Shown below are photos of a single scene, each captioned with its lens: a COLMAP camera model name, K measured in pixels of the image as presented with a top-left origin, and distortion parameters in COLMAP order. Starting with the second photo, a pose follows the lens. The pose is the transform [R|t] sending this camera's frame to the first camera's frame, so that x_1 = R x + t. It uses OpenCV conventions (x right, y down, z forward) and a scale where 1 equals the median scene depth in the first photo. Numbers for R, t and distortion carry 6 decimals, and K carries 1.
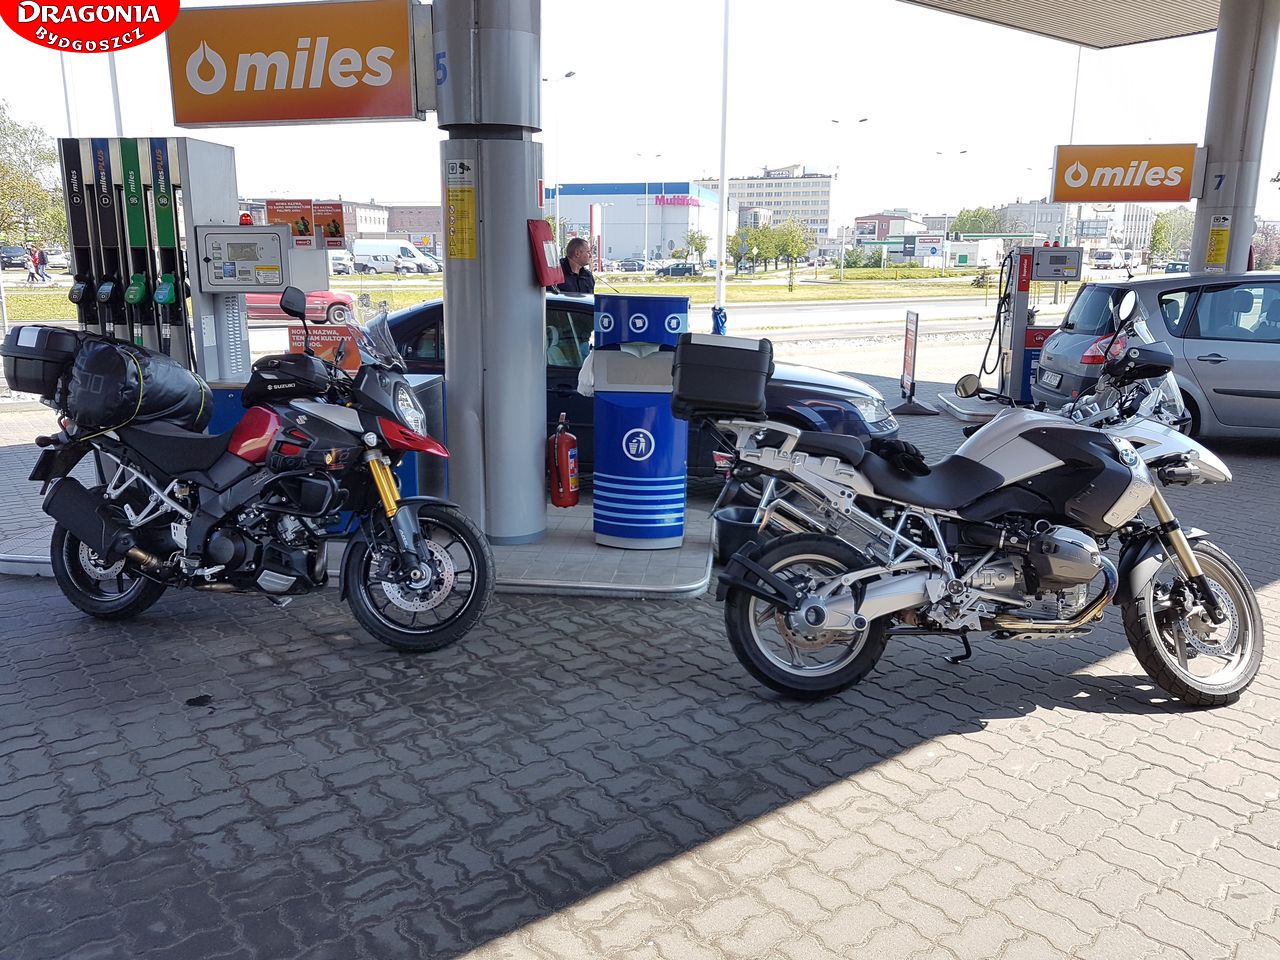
lens RADIAL K [[1098.2, 0, 639.8], [0, 1098.2, 480.2], [0, 0, 1]] dist [0.010617, 0.017051]
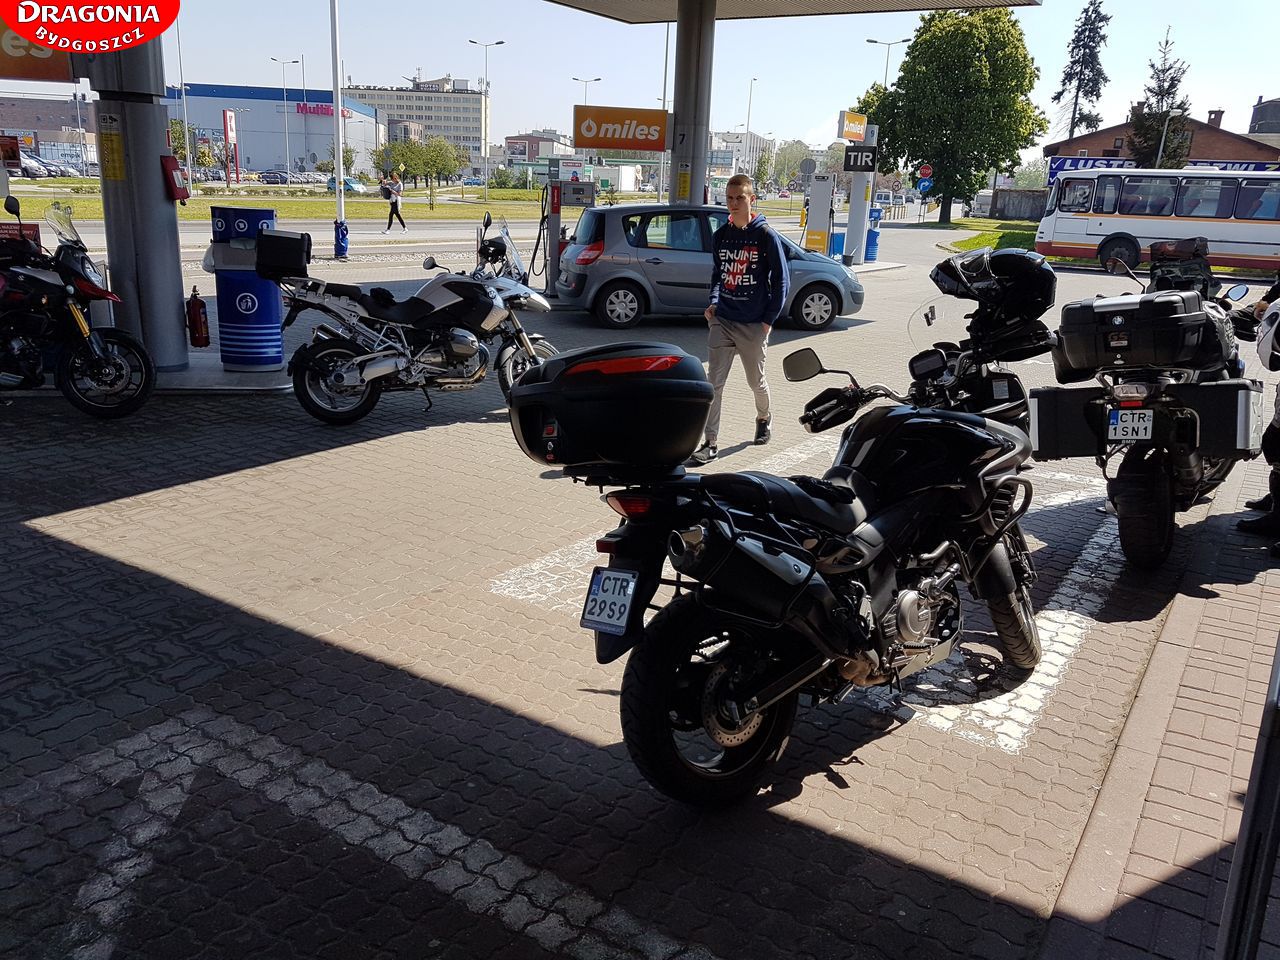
lens RADIAL K [[1098.2, 0, 653.5], [0, 1098.2, 508.3], [0, 0, 1]] dist [0.010617, 0.017051]
pose [[0.952143, -0.056540, 0.300378, 0.037387], [0.028092, 0.994770, 0.098200, 0.071978], [-0.304359, -0.085062, 0.948752, -0.422384]]
